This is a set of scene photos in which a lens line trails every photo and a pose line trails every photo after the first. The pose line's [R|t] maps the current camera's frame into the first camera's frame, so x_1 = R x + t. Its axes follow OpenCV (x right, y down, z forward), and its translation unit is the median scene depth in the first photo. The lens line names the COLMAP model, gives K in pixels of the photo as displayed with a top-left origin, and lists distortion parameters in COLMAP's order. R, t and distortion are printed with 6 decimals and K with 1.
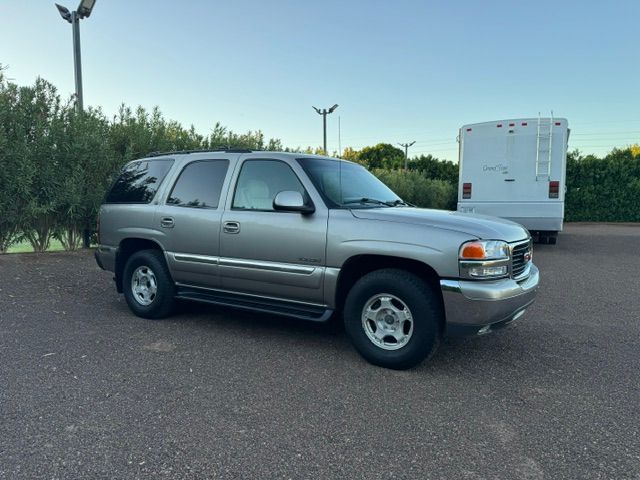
lens RADIAL K [[468.9, 0, 322.7], [0, 468.9, 243.9], [0, 0, 1]] dist [0.031642, -0.048921]
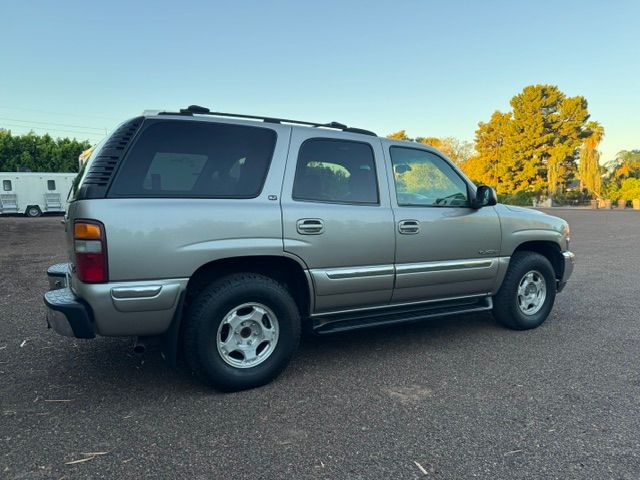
lens RADIAL K [[471.0, 0, 335.8], [0, 471.0, 234.5], [0, 0, 1]] dist [-0.020838, 0.002486]
pose [[0.450296, -0.075957, 0.889643, -1.073959], [0.059990, 0.996697, 0.054733, -0.080394], [-0.890862, 0.028724, 0.453366, 0.804015]]
